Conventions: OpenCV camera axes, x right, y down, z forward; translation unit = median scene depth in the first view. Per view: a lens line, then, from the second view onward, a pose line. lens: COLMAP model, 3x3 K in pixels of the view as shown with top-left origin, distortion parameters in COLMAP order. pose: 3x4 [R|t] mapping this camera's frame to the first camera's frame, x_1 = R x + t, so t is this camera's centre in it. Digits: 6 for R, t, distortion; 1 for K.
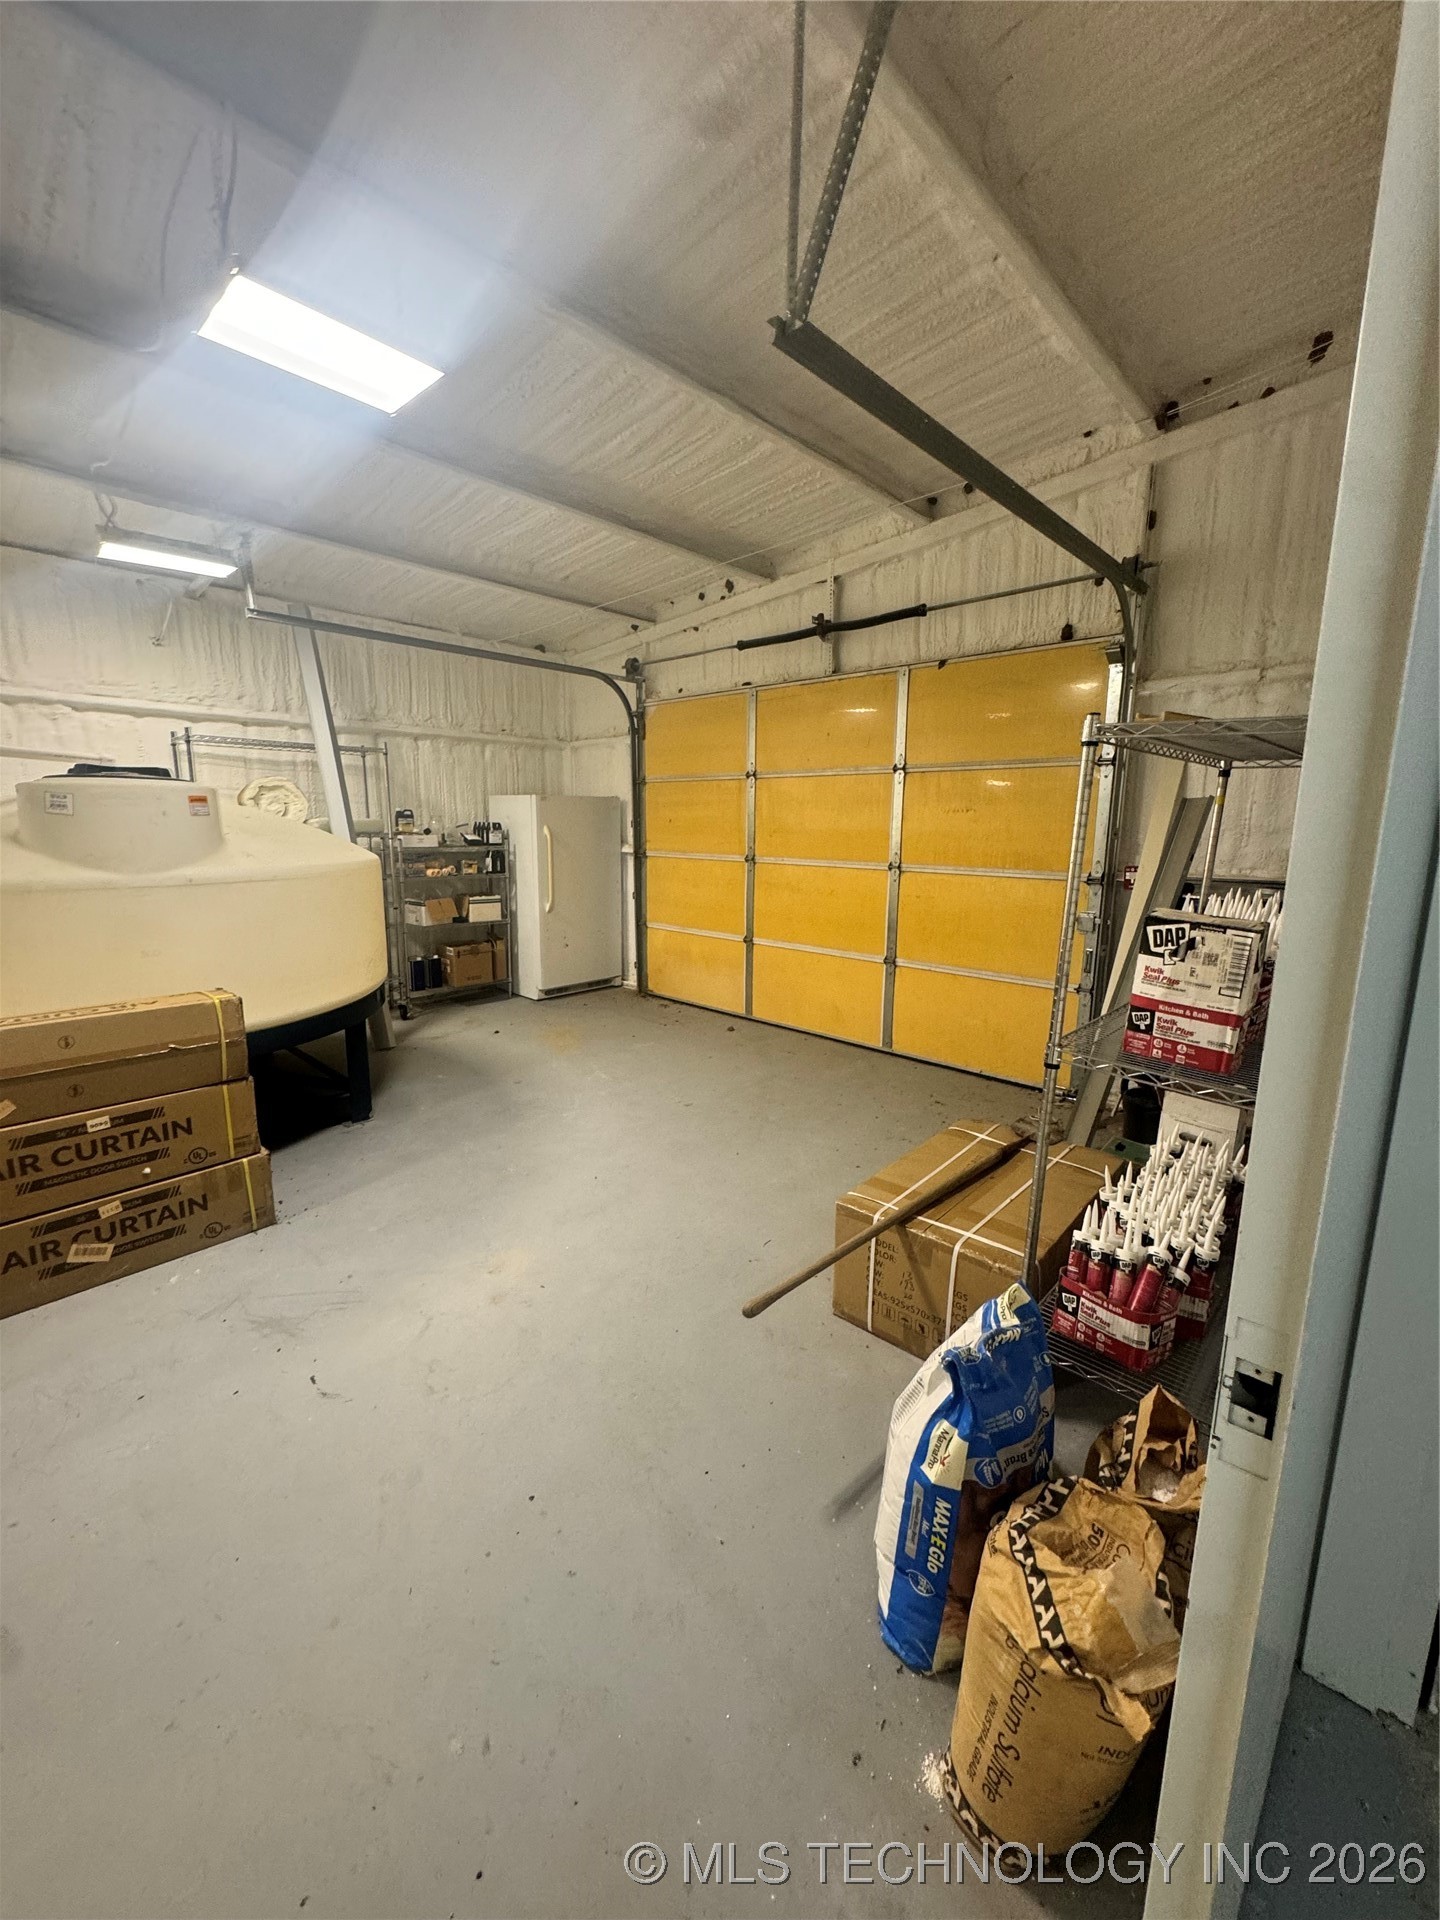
lens RADIAL K [[771.5, 0, 717.1], [0, 771.5, 961.7], [0, 0, 1]] dist [0.002616, 0.000734]
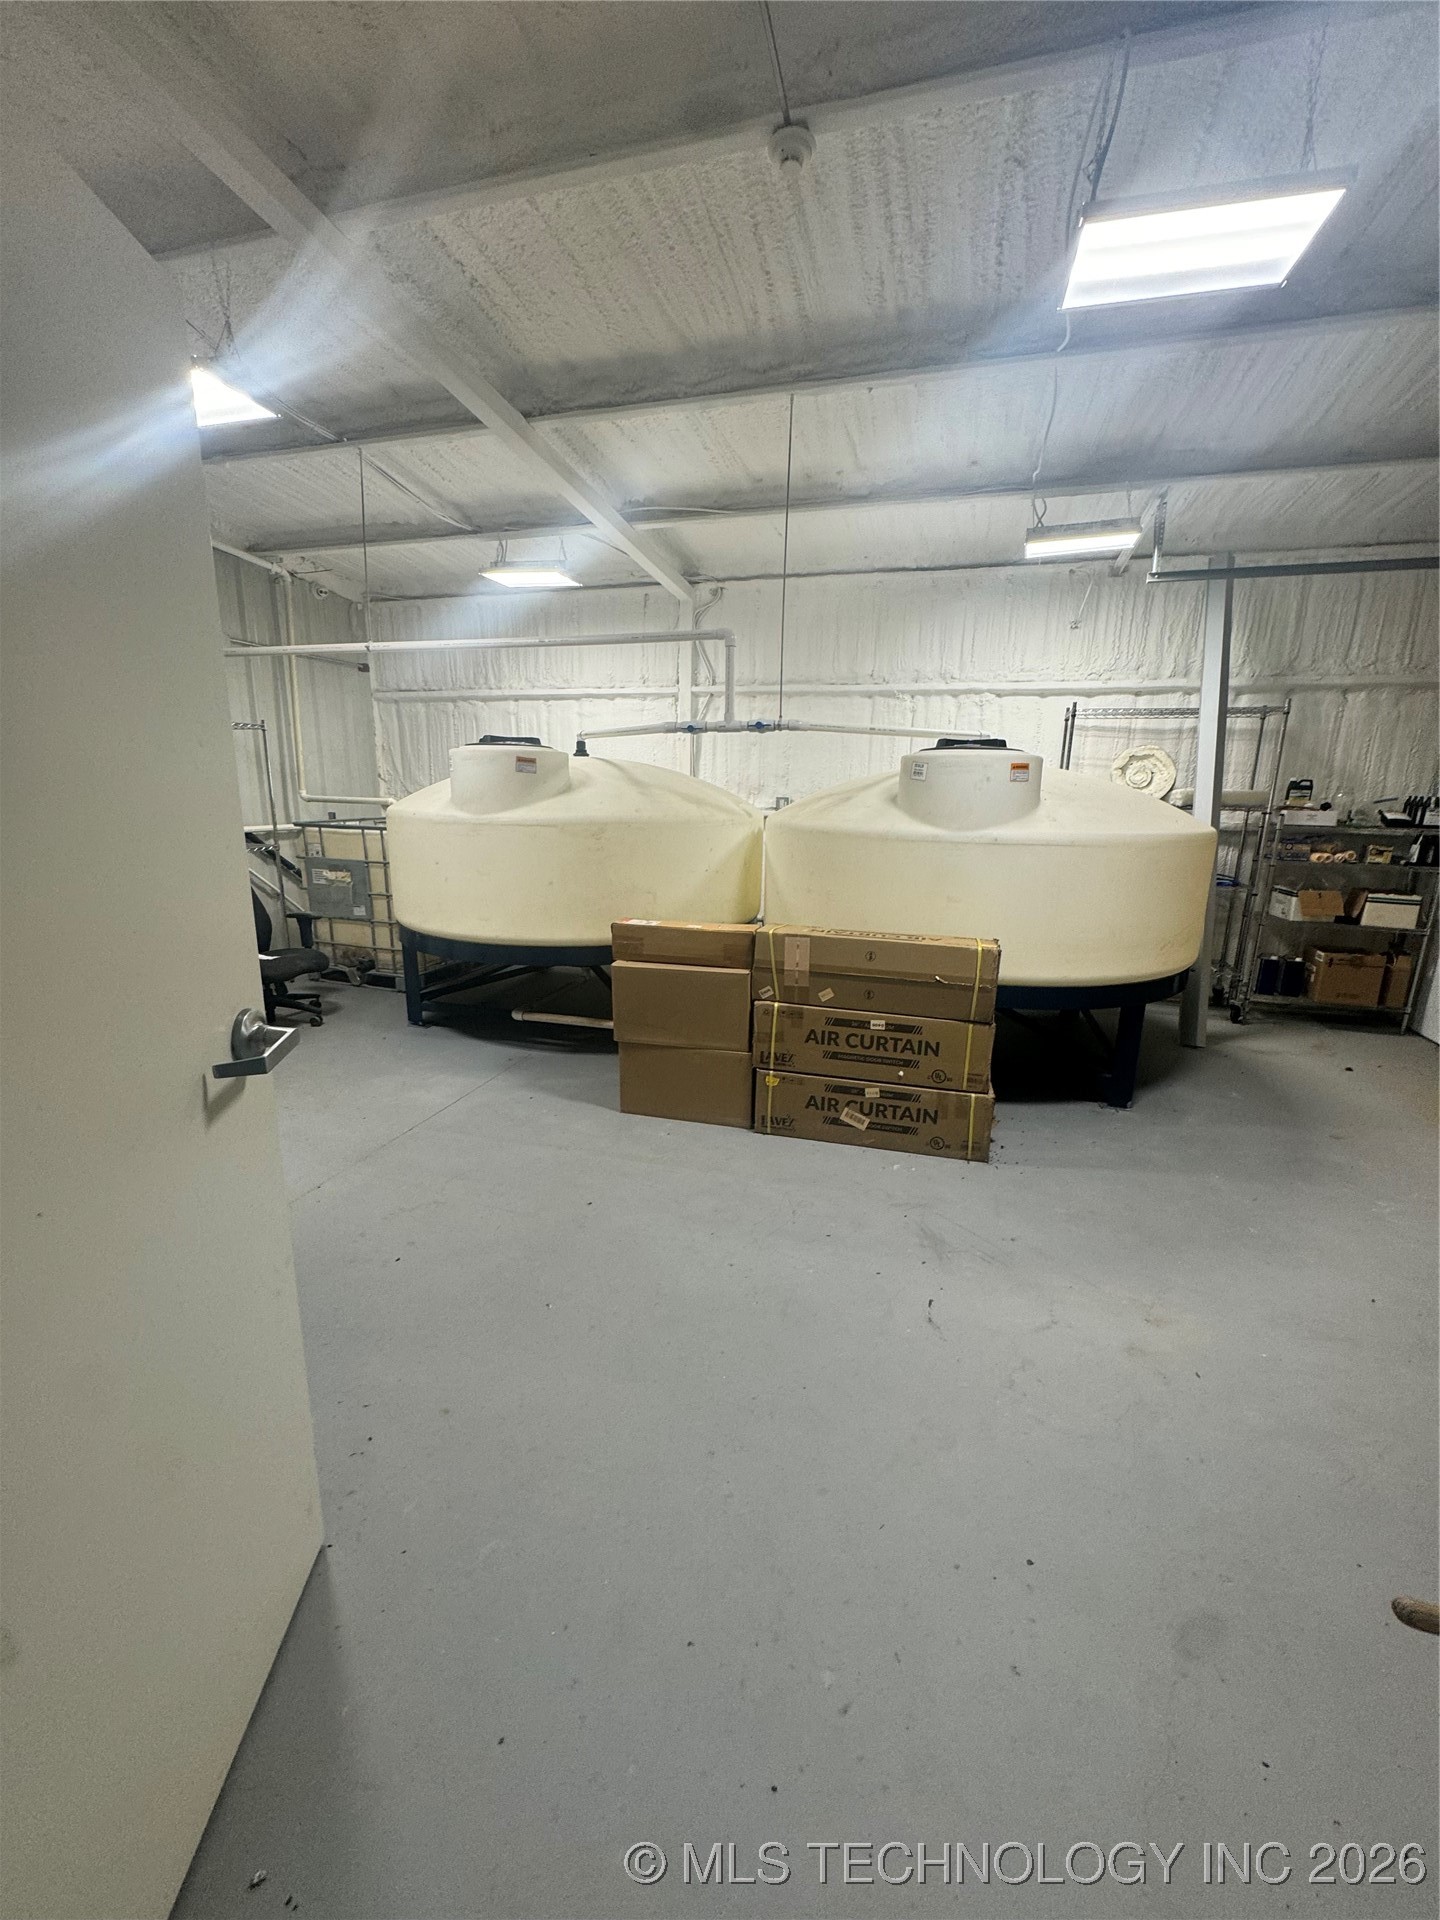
lens RADIAL K [[771.5, 0, 717.0], [0, 771.5, 958.9], [0, 0, 1]] dist [0.002616, 0.000734]
pose [[0.457430, 0.197016, -0.867146, 0.101228], [-0.174613, 0.976064, 0.129652, -0.008885], [0.871933, 0.092108, 0.480883, 0.098024]]
